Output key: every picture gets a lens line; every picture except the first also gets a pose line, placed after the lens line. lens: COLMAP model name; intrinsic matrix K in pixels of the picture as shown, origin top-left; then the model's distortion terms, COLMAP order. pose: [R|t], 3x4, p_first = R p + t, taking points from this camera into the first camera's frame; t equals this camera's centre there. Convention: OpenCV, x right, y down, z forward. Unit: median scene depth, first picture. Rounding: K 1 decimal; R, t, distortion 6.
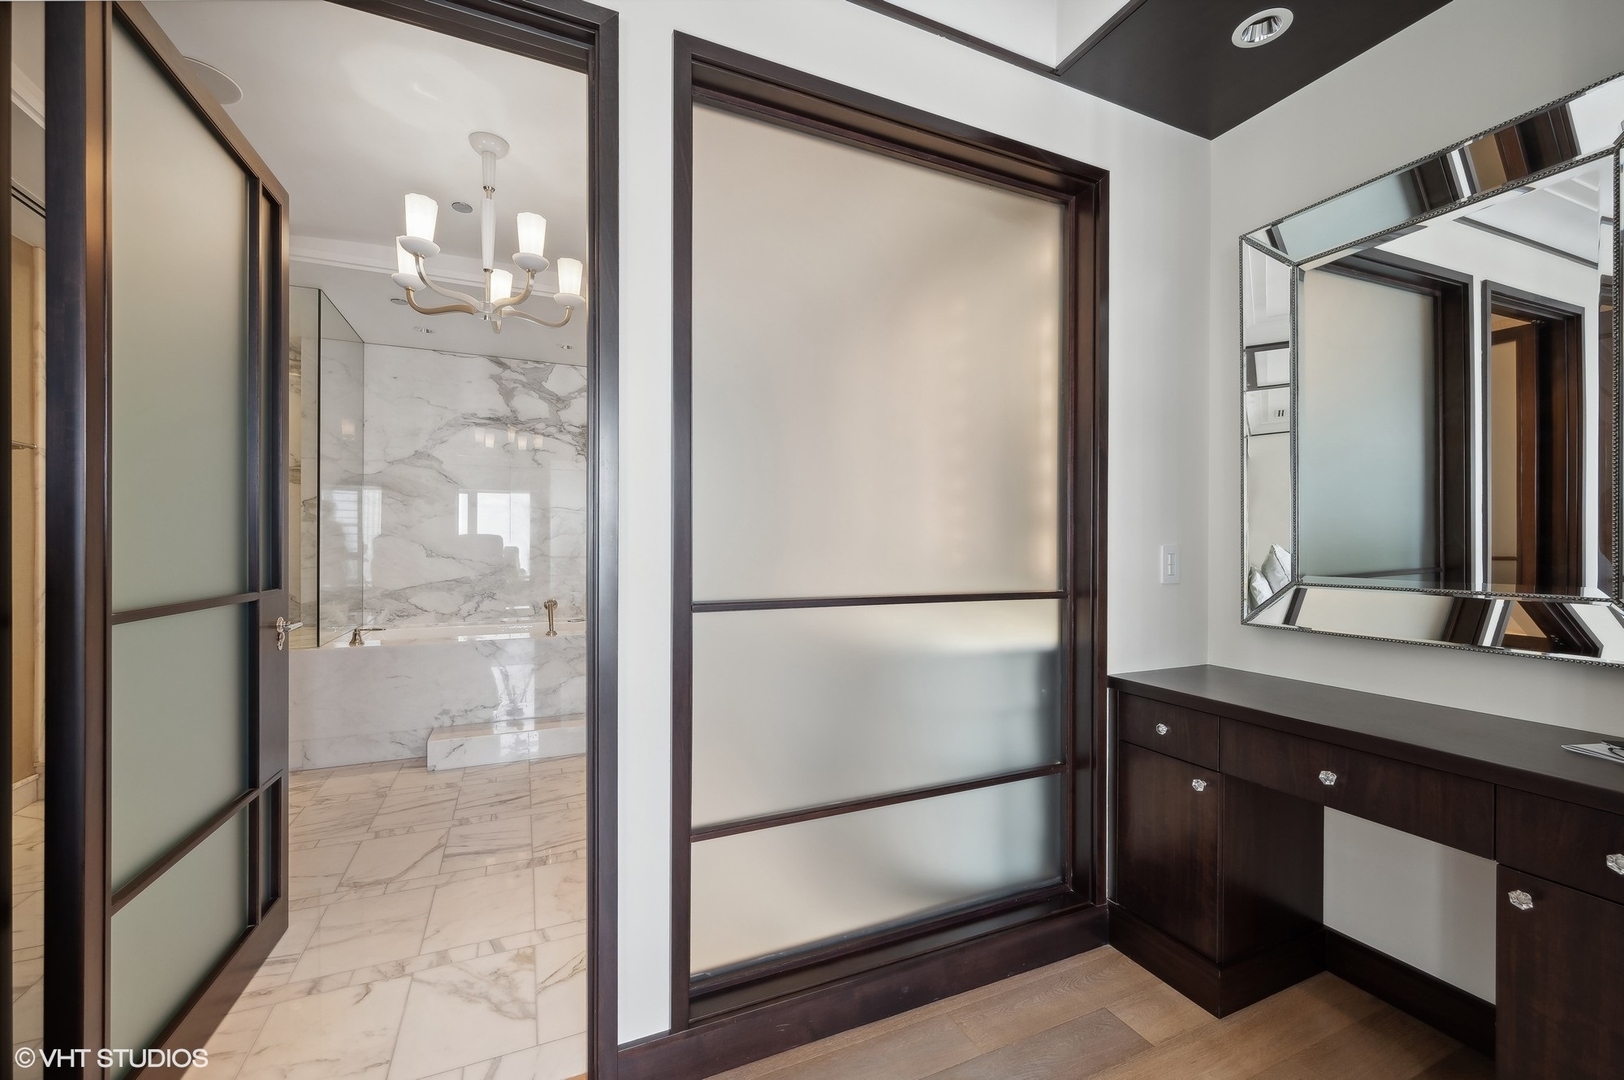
lens RADIAL K [[638.0, 0, 807.0], [0, 638.0, 544.1], [0, 0, 1]] dist [-0.001274, -0.000574]
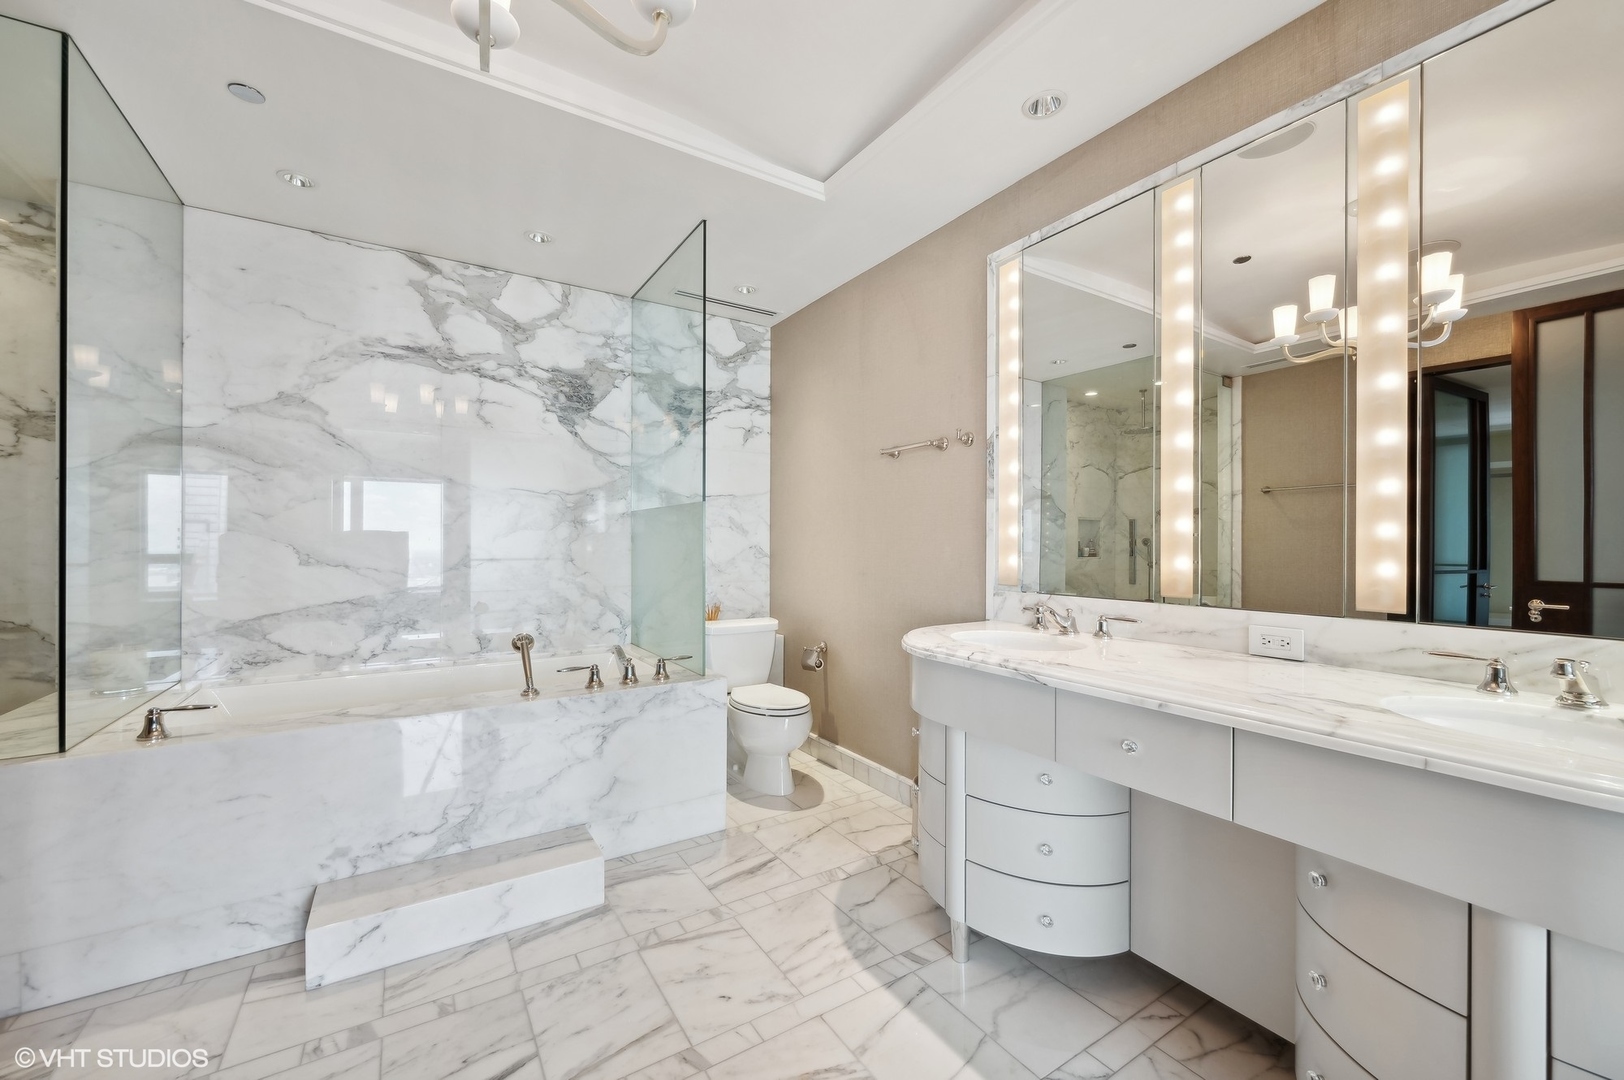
lens RADIAL K [[638.0, 0, 811.9], [0, 638.0, 541.6], [0, 0, 1]] dist [-0.001274, -0.000574]
pose [[0.989443, -0.000647, 0.144918, -0.193023], [0.000708, 1.000000, -0.000365, -0.002030], [-0.144917, 0.000464, 0.989444, 0.314132]]
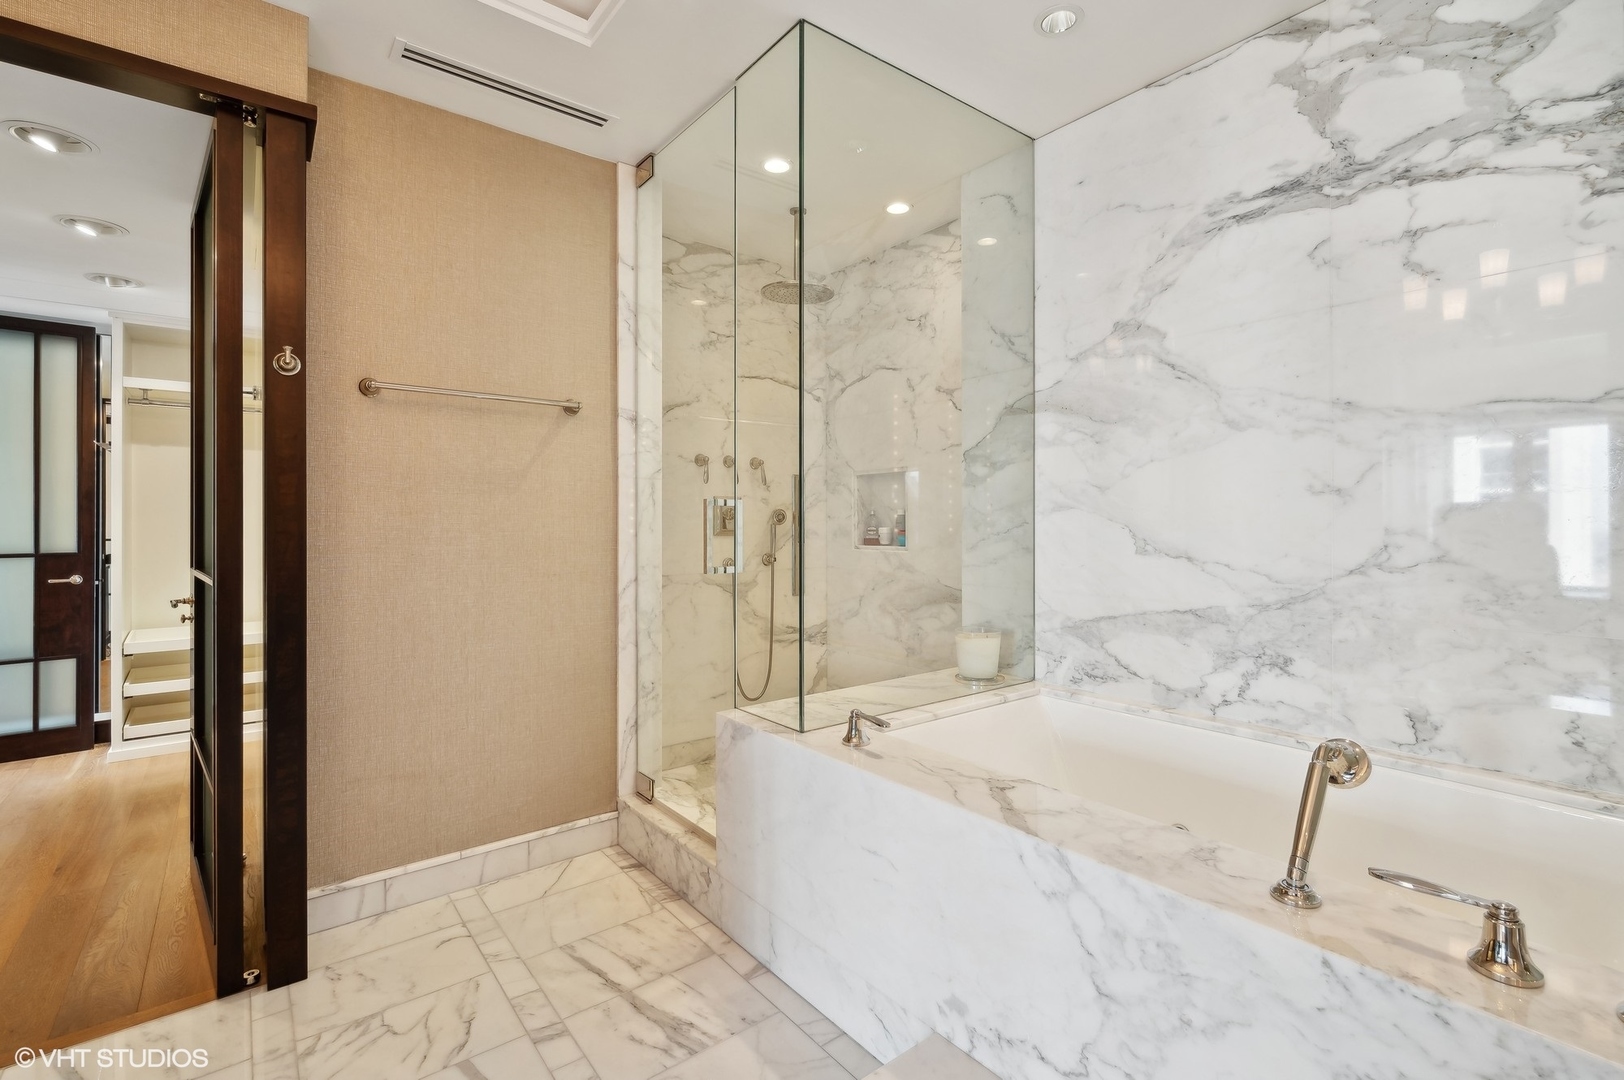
lens RADIAL K [[738.1, 0, 826.2], [0, 738.1, 517.2], [0, 0, 1]] dist [0.002411, -0.000010]
pose [[0.252354, -0.008873, -0.967594, -0.147403], [0.005138, 0.999956, -0.007830, -0.002673], [0.967621, -0.002995, 0.252388, 0.648584]]
